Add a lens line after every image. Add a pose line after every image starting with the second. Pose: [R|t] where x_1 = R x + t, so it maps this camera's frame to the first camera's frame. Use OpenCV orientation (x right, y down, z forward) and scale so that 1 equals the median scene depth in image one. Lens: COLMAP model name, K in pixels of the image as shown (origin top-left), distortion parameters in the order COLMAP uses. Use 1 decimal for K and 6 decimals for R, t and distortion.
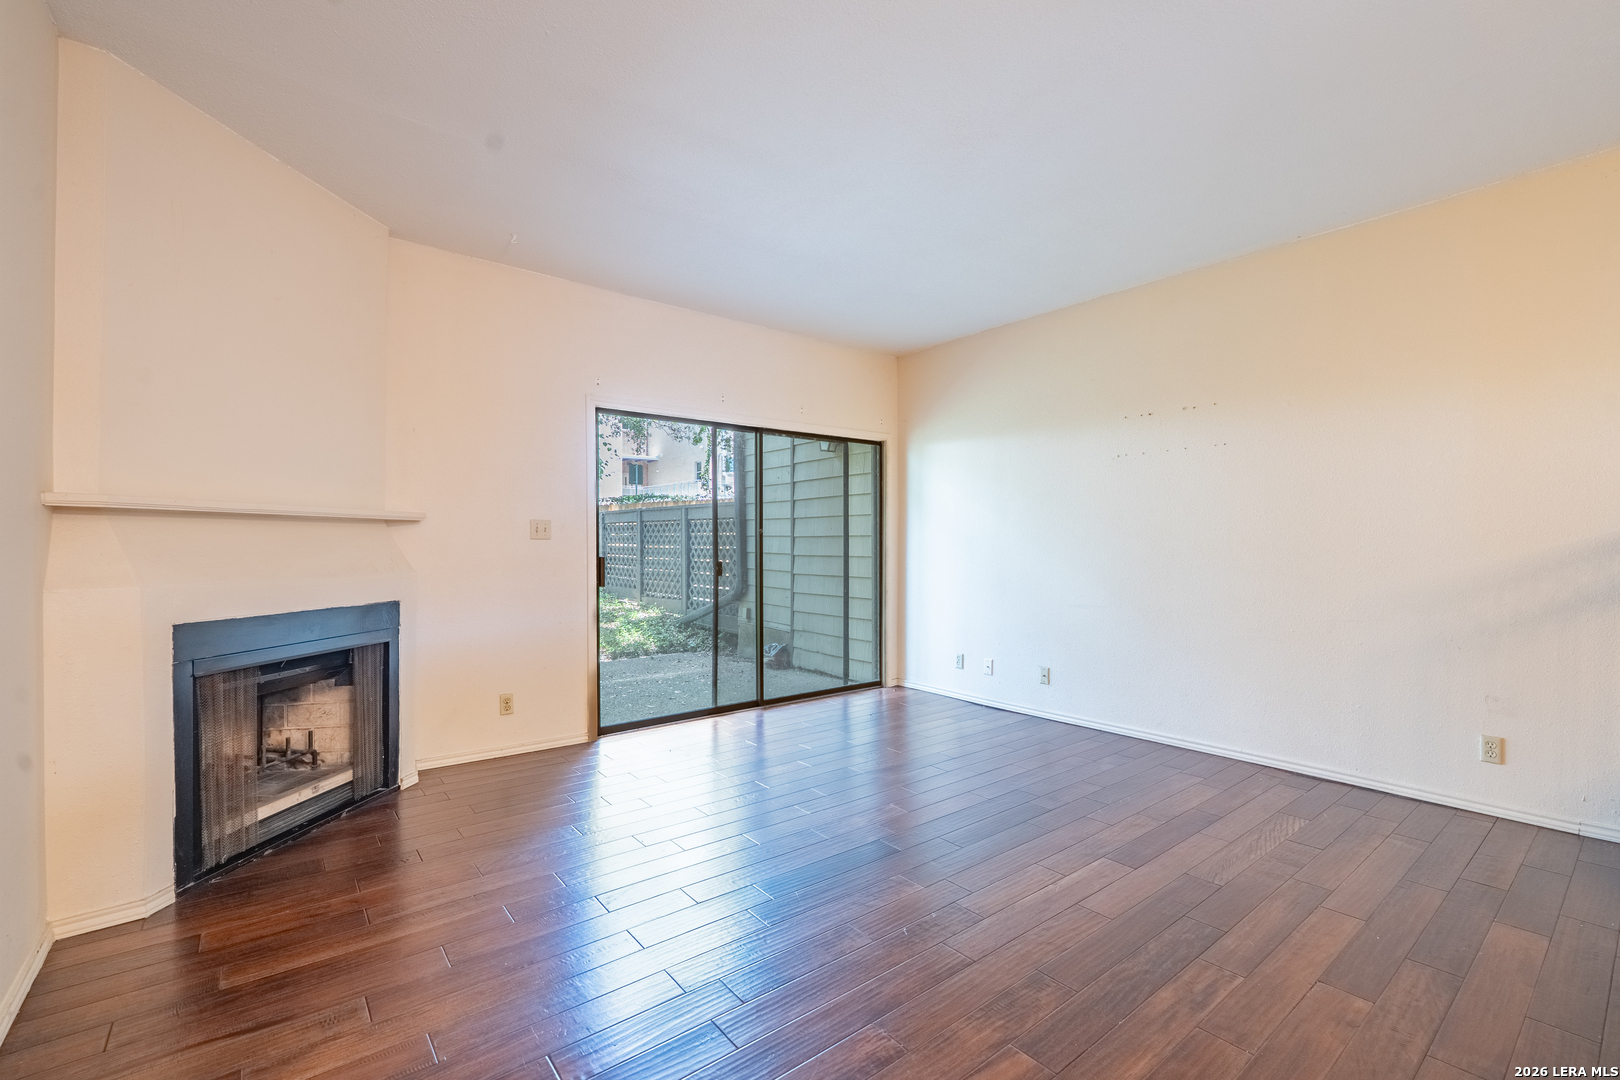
lens RADIAL K [[690.6, 0, 815.0], [0, 690.6, 554.0], [0, 0, 1]] dist [0.000112, -0.000095]
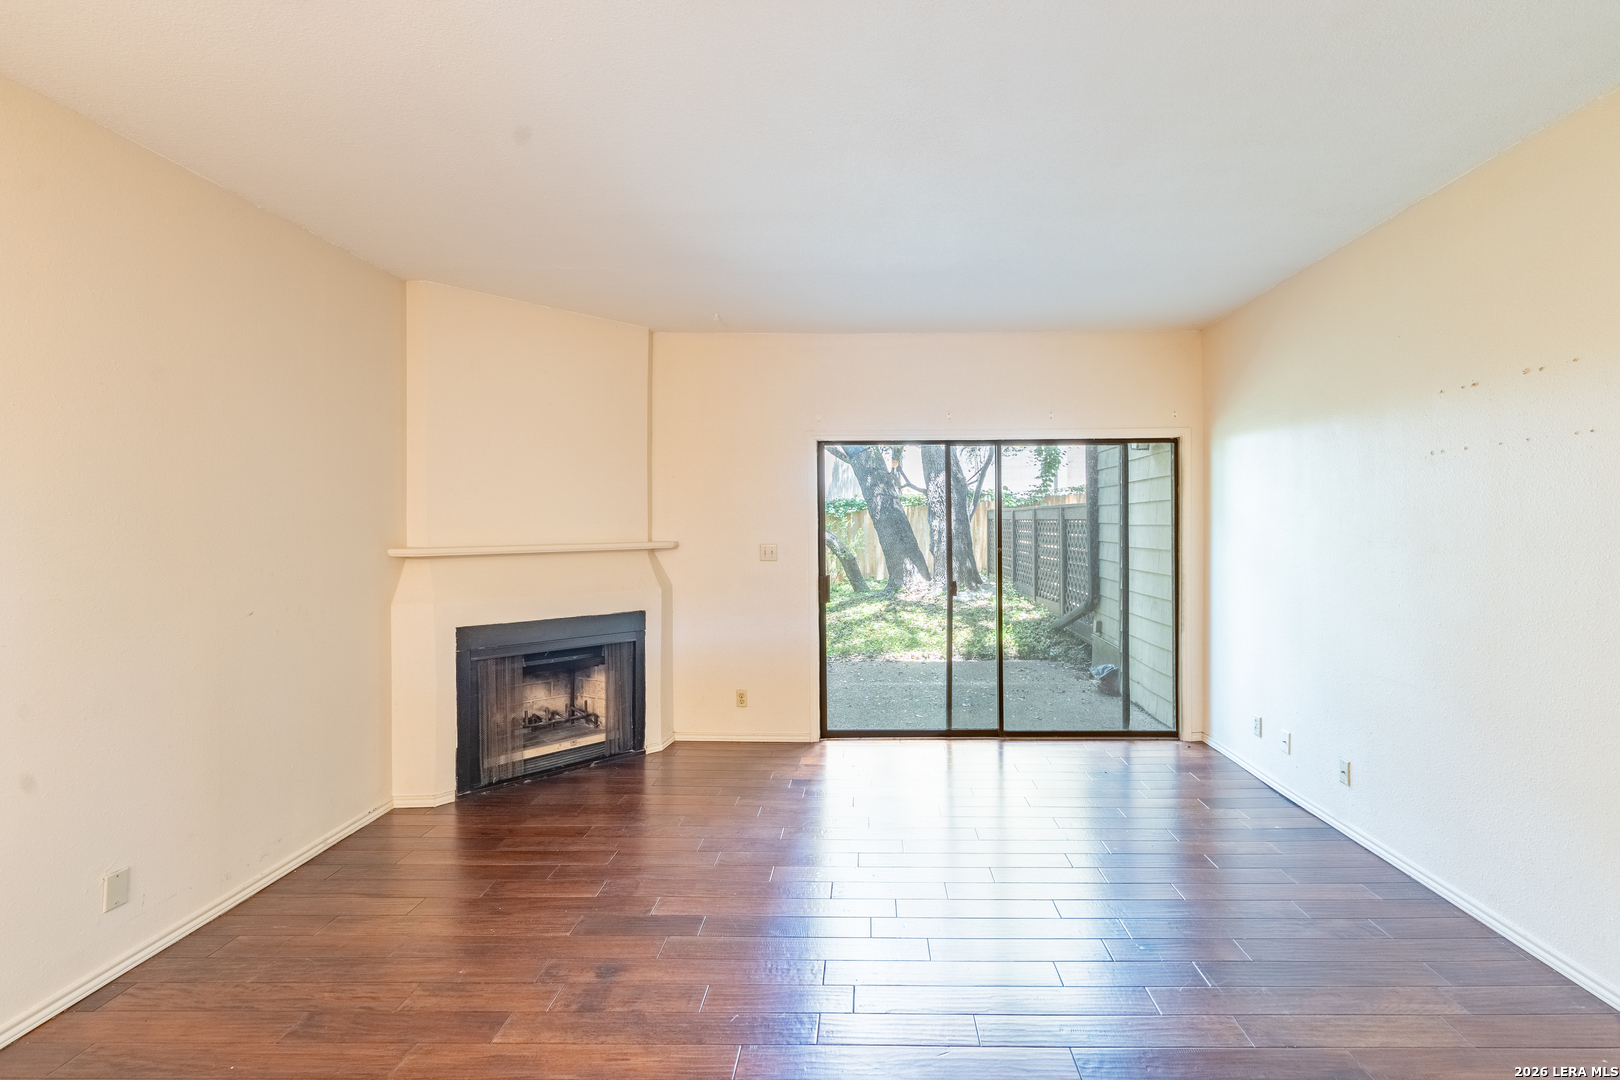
lens RADIAL K [[695.4, 0, 855.4], [0, 695.4, 528.2], [0, 0, 1]] dist [0.011572, -0.000127]
pose [[0.780717, -0.000219, -0.624884, 0.540493], [-0.006184, 0.999948, -0.008076, -0.080741], [0.624854, 0.010170, 0.780676, 0.207478]]
